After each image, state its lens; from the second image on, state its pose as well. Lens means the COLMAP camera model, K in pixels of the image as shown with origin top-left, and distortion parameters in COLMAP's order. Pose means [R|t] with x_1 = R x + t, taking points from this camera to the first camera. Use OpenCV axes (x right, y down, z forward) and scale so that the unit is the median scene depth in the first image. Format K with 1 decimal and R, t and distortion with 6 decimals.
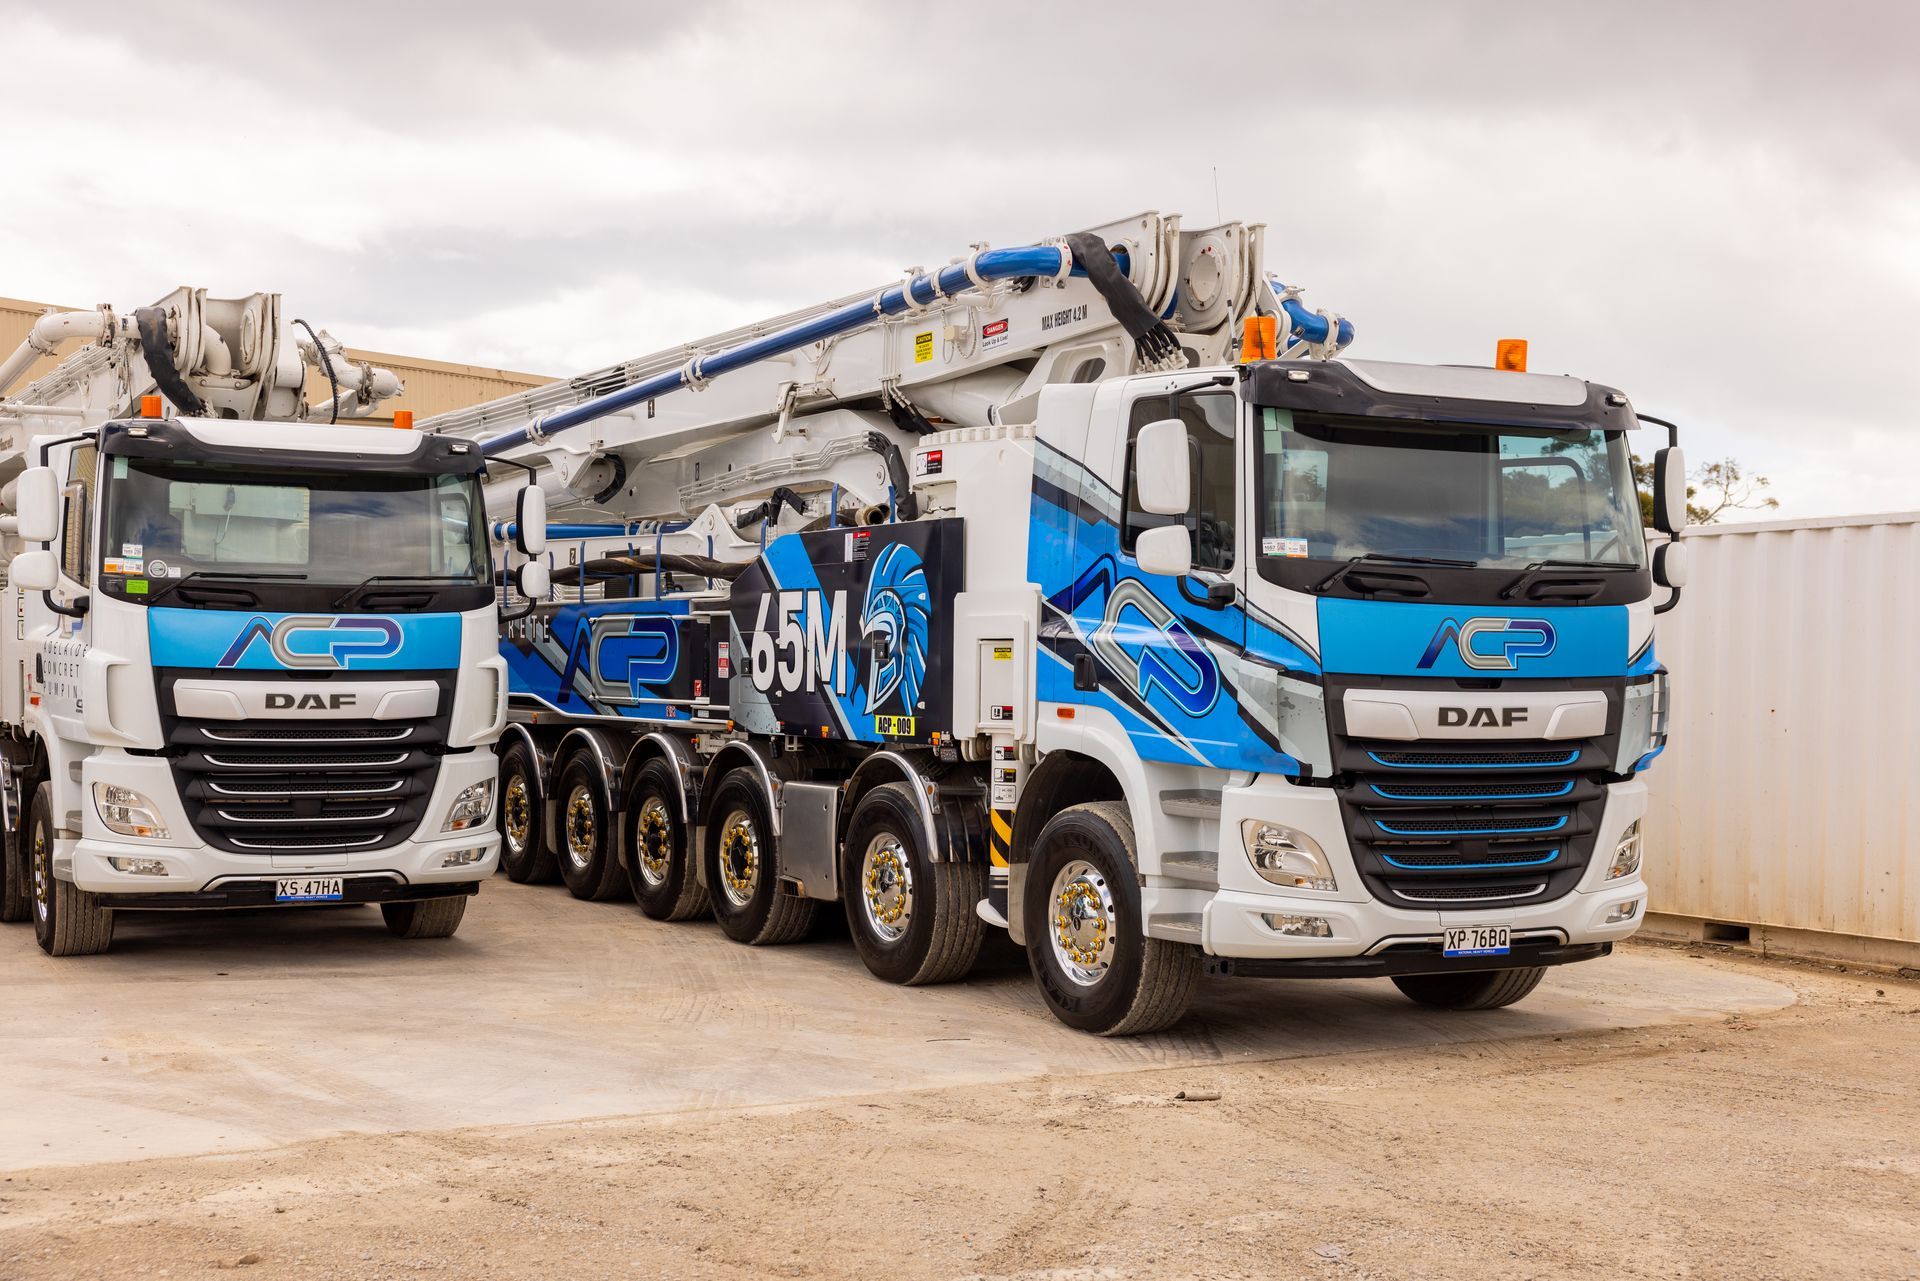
lens RADIAL K [[2423.2, 0, 960.0], [0, 2423.2, 640.5], [0, 0, 1]] dist [-0.005211, -0.022228]
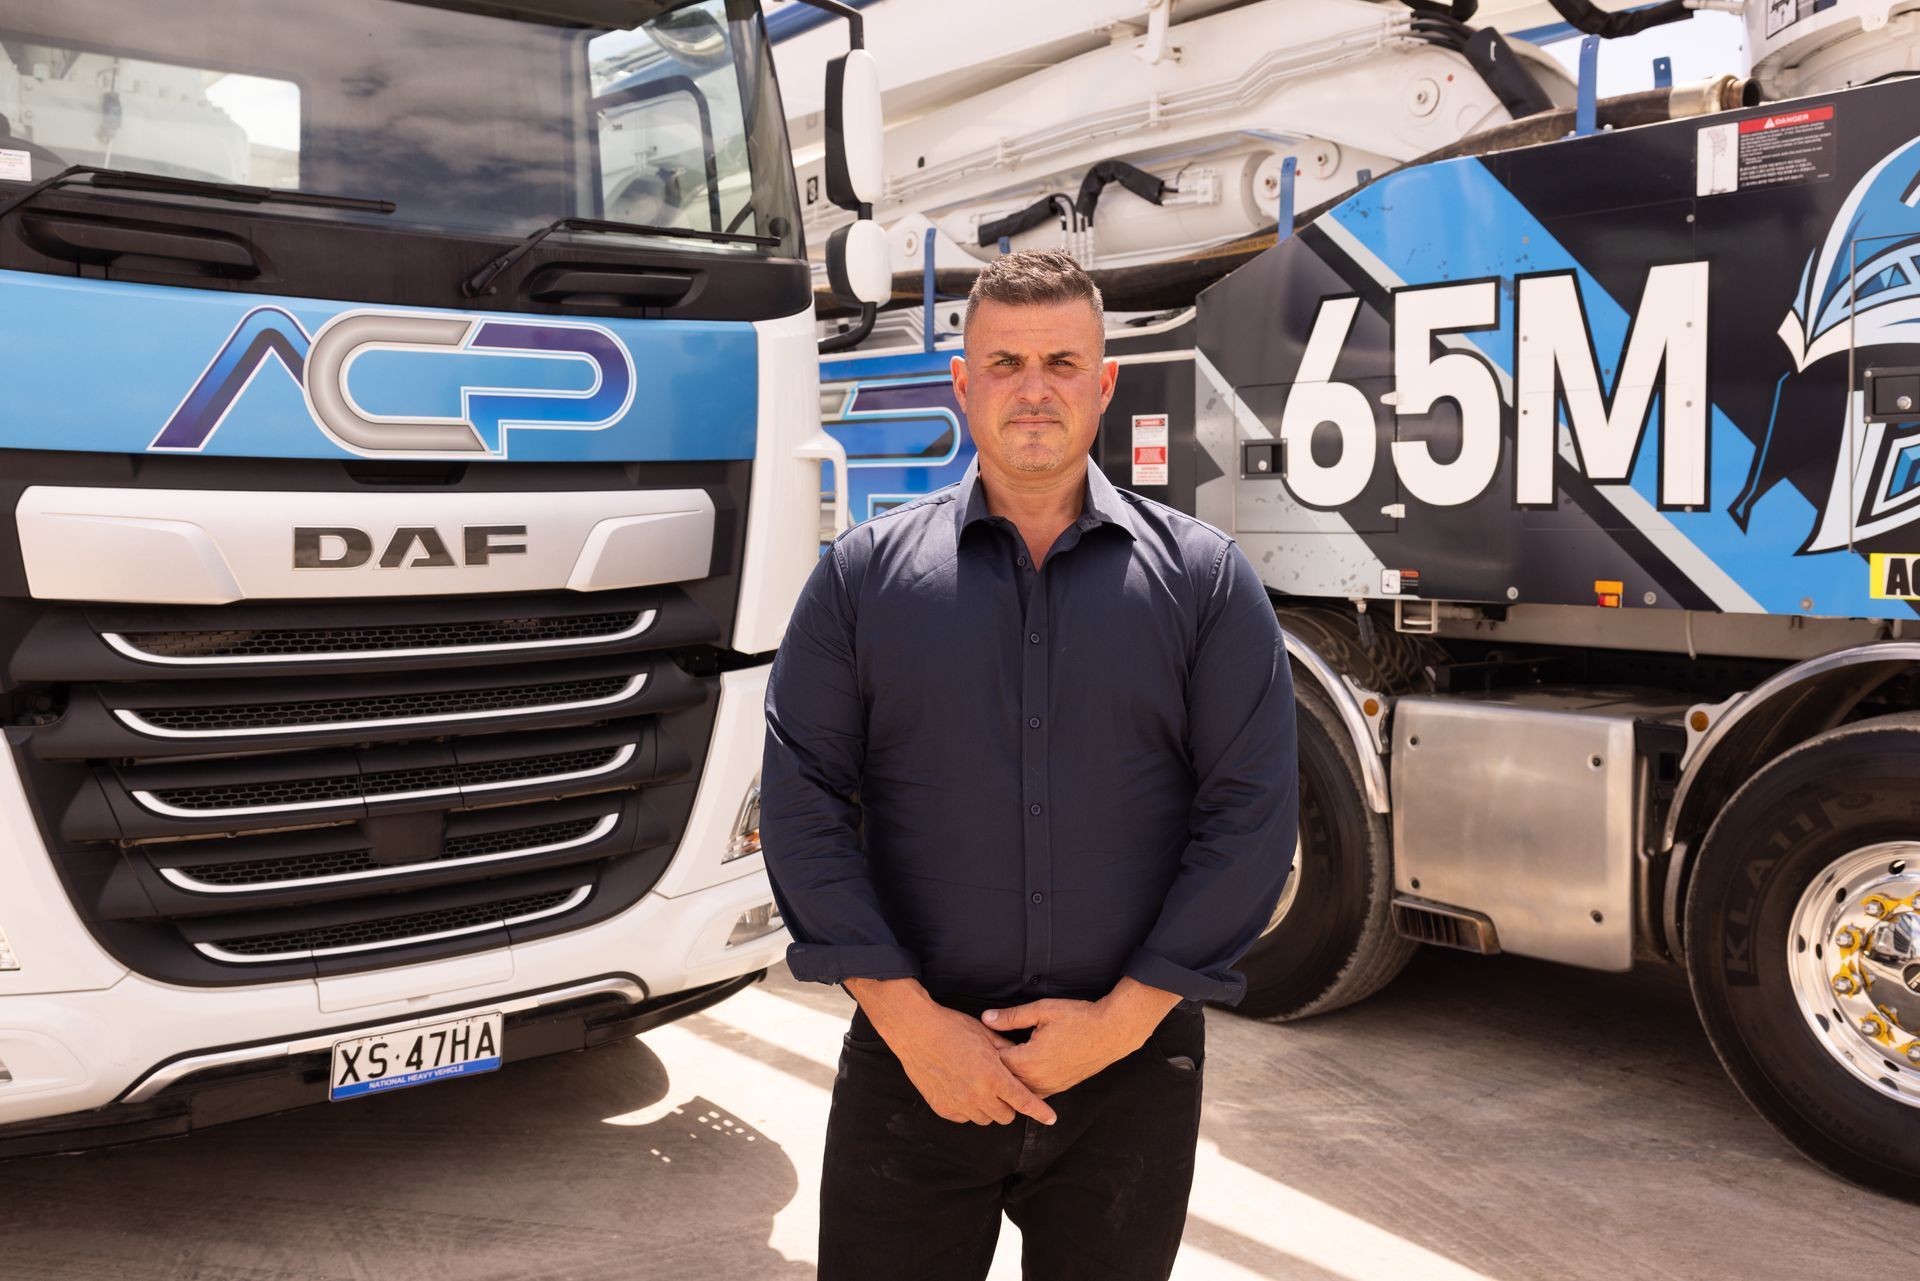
lens RADIAL K [[1790.0, 0, 906.0], [0, 1790.0, 510.4], [0, 0, 1]] dist [-0.015117, 0.016100]
pose [[0.984136, -0.015614, 0.176726, -0.237453], [0.013588, 0.999827, 0.012671, 0.016888], [-0.176894, -0.010069, 0.984178, 0.705731]]
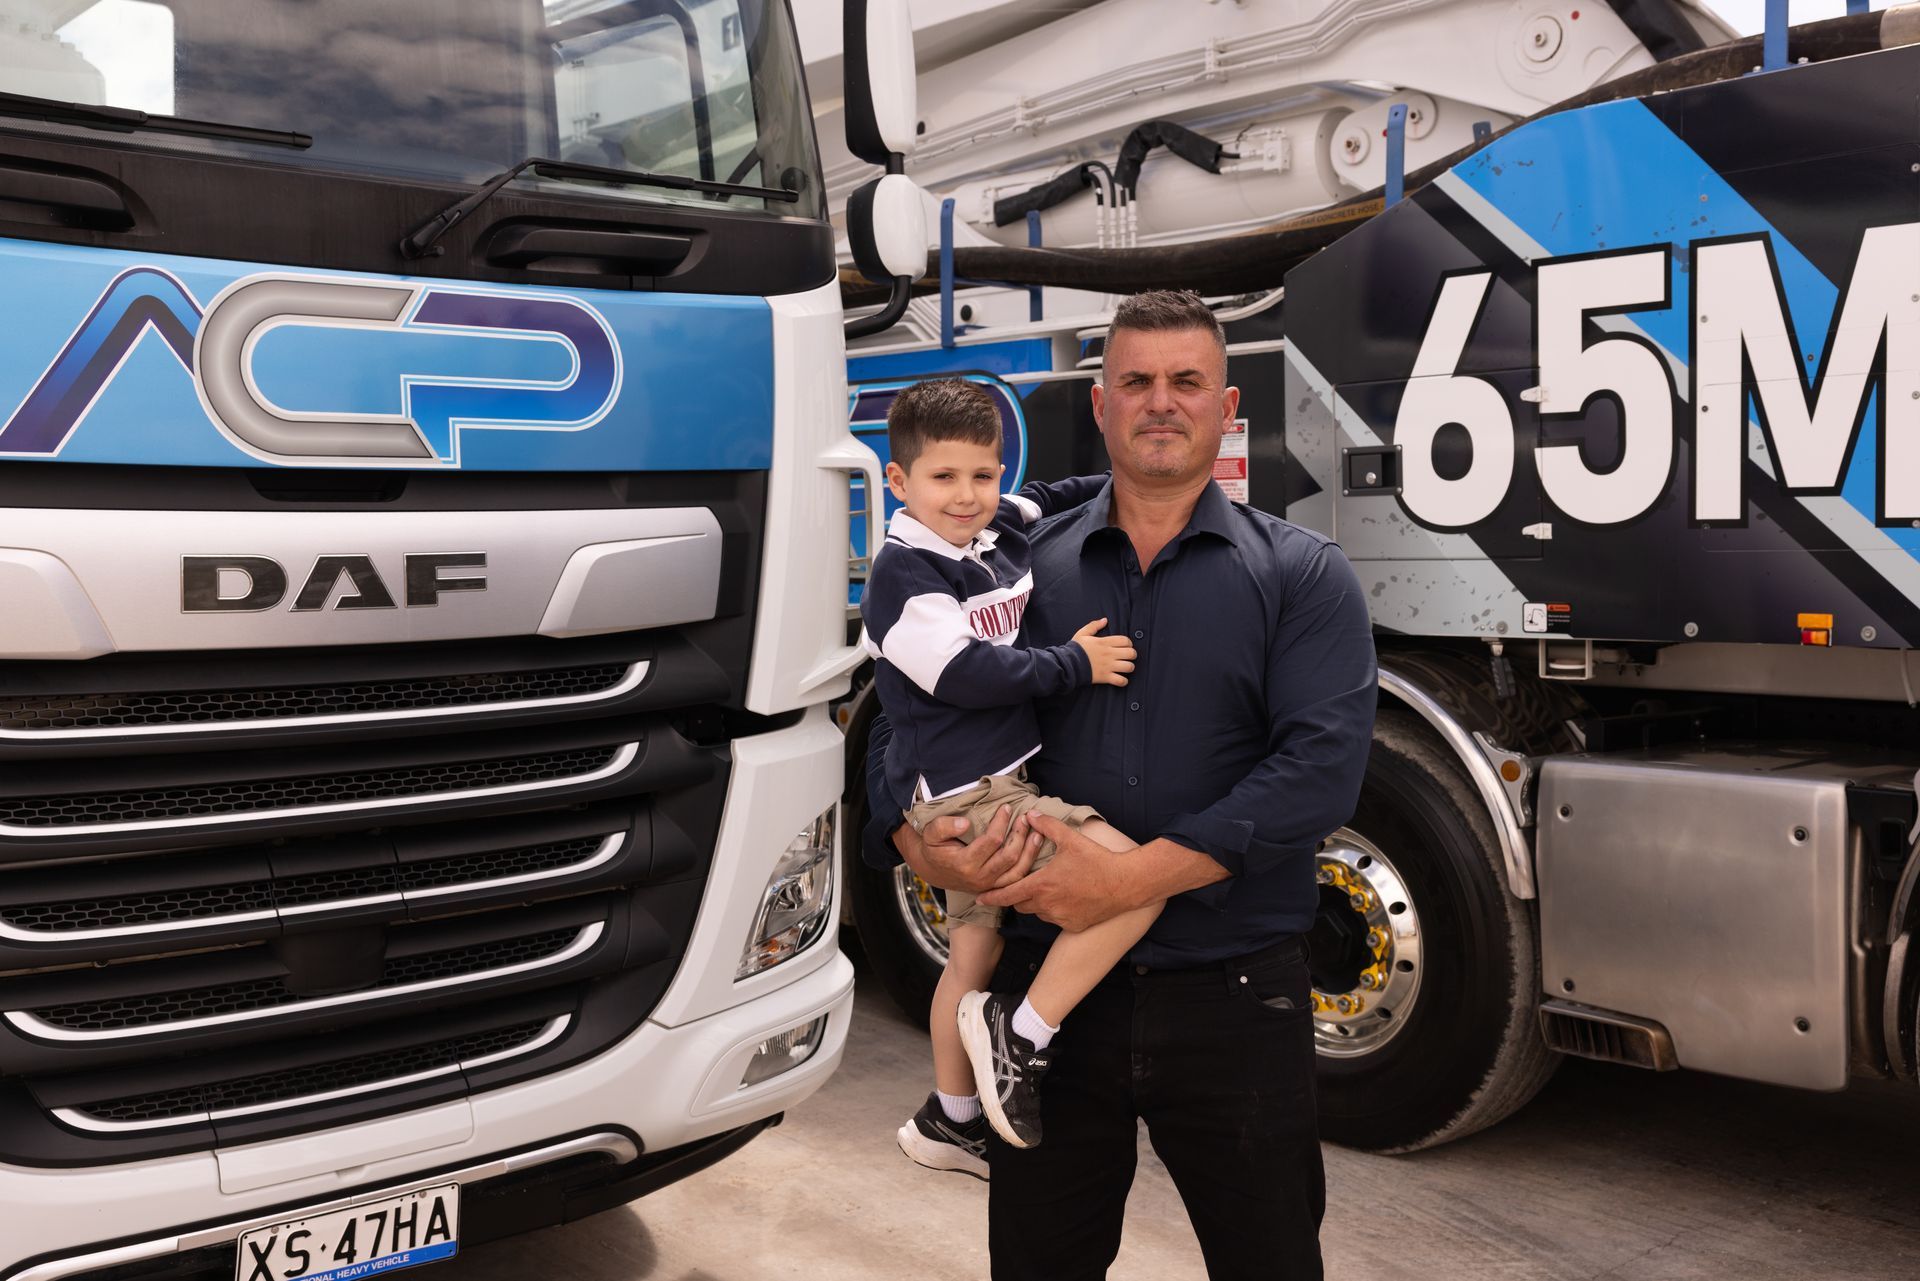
lens RADIAL K [[2014.6, 0, 964.5], [0, 2014.6, 547.0], [0, 0, 1]] dist [0.000363, 0.022563]
pose [[0.973199, -0.023286, 0.228784, -0.245739], [0.020990, 0.999702, 0.012464, 0.019318], [-0.229006, -0.007328, 0.973397, 0.739572]]
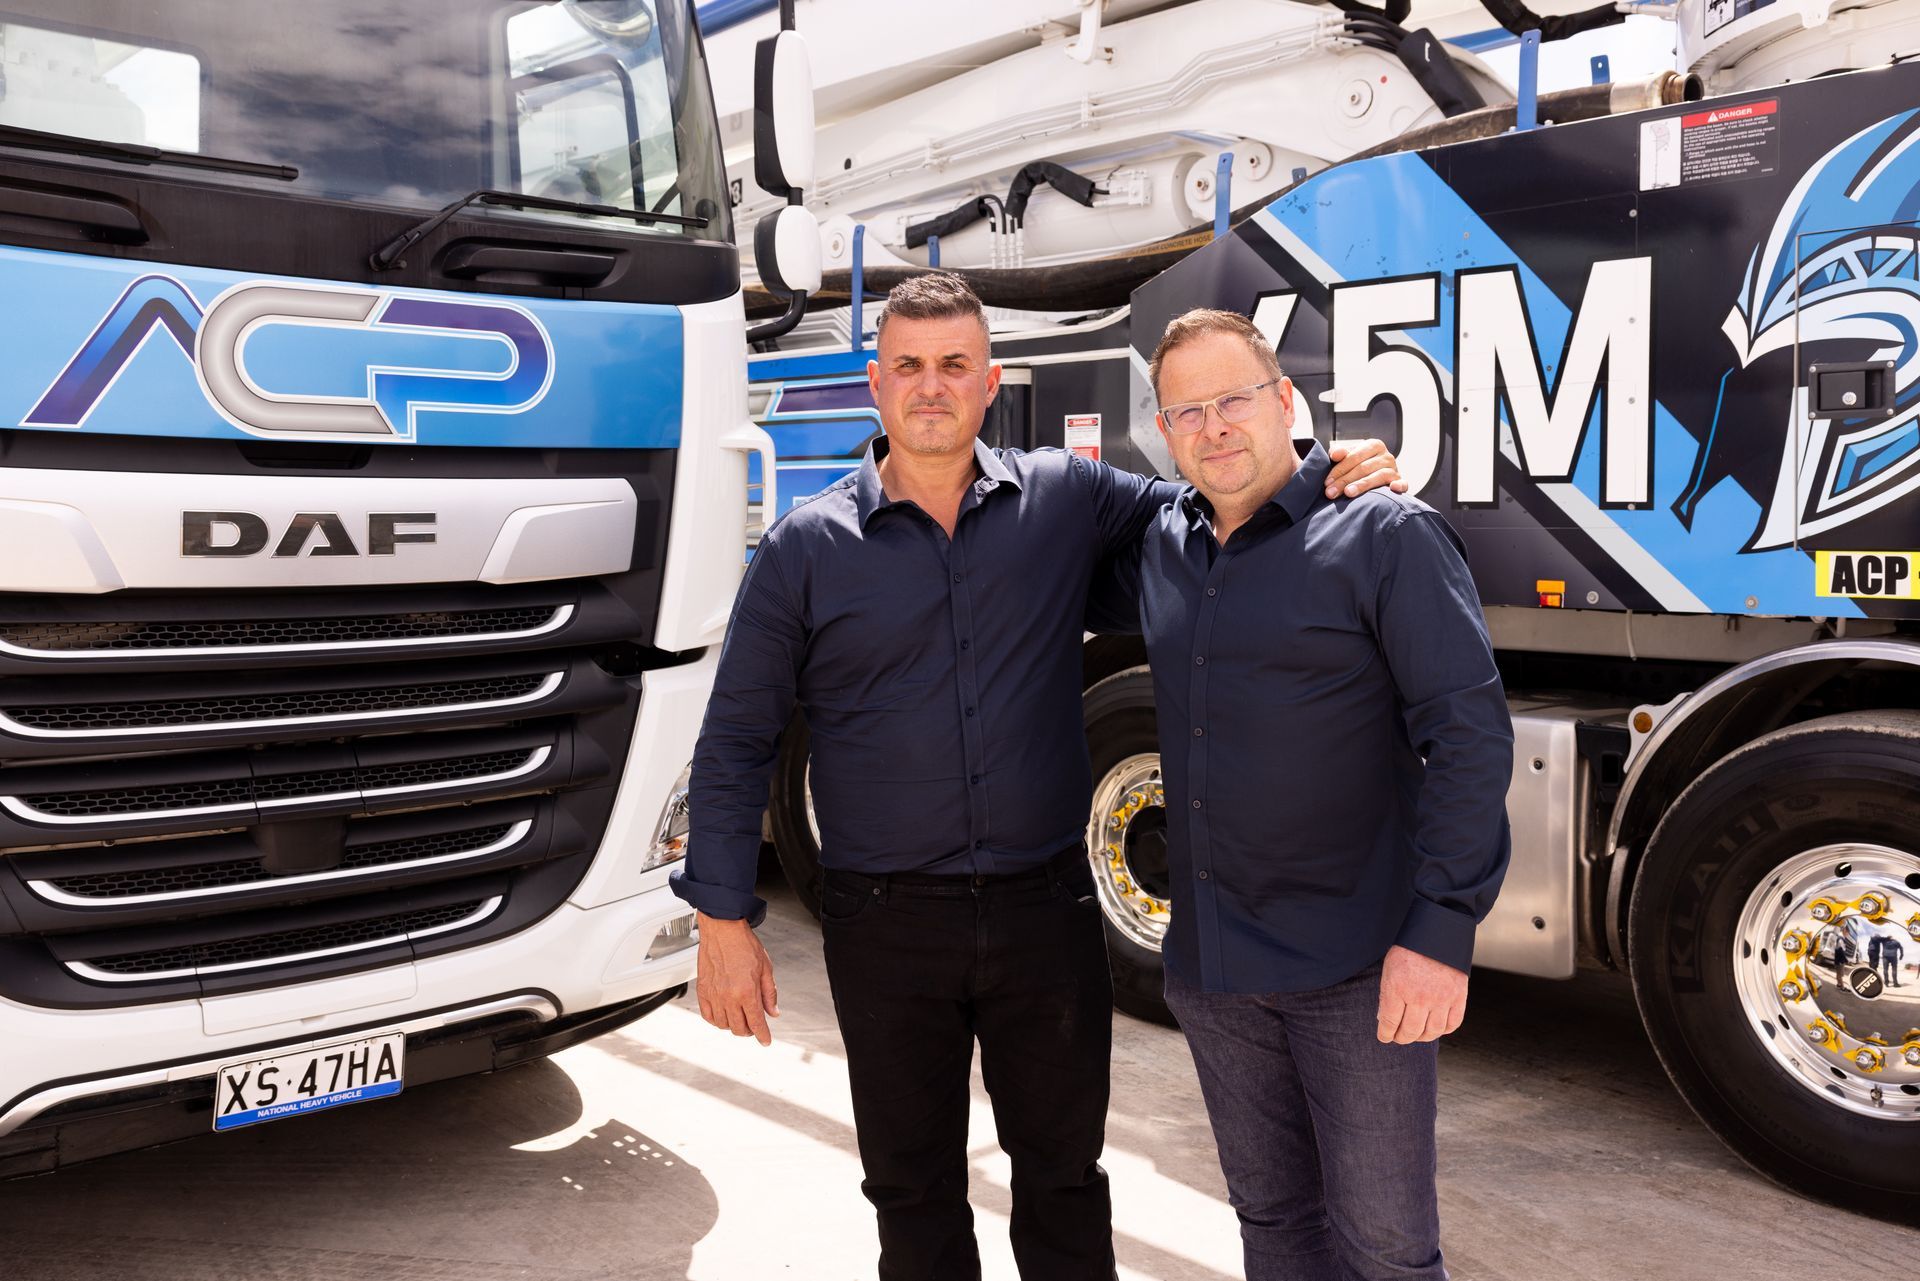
lens RADIAL K [[1777.1, 0, 928.1], [0, 1777.1, 500.5], [0, 0, 1]] dist [0.002432, 0.004995]
pose [[0.972115, -0.006629, 0.234409, -0.237383], [0.007574, 0.999966, -0.003134, 0.021366], [-0.234381, 0.004822, 0.972133, 0.719157]]
